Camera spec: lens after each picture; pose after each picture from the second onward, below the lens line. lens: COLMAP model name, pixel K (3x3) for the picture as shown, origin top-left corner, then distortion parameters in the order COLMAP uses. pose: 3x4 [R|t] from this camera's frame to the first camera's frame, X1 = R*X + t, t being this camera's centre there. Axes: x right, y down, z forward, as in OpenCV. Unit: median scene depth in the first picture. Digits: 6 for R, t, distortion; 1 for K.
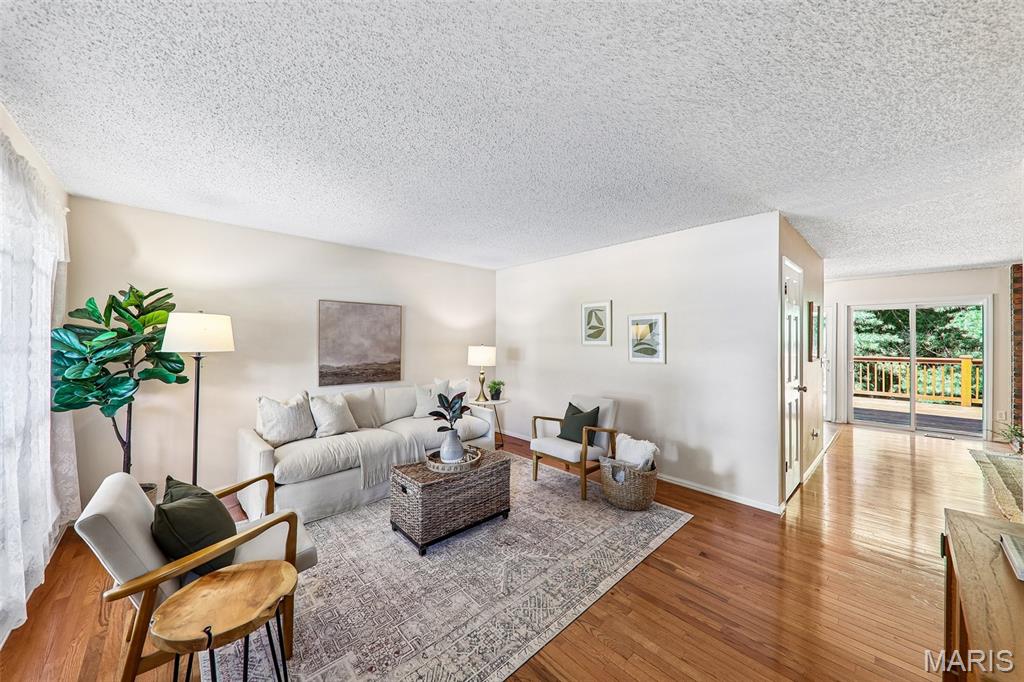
lens RADIAL K [[359.5, 0, 516.2], [0, 359.5, 344.4], [0, 0, 1]] dist [0.007393, -0.005409]
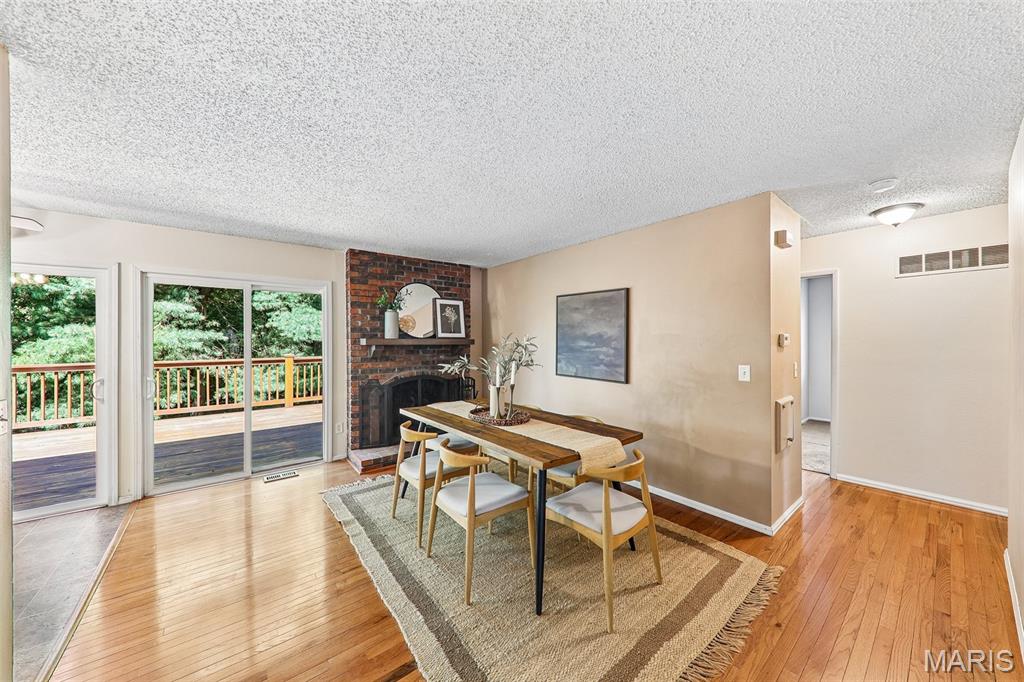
lens RADIAL K [[359.5, 0, 521.7], [0, 359.5, 342.4], [0, 0, 1]] dist [0.007393, -0.005409]
pose [[0.059557, -0.004737, 0.998214, 0.856596], [0.006297, 0.999971, 0.004369, -0.002386], [-0.998205, 0.006026, 0.059586, 0.835850]]
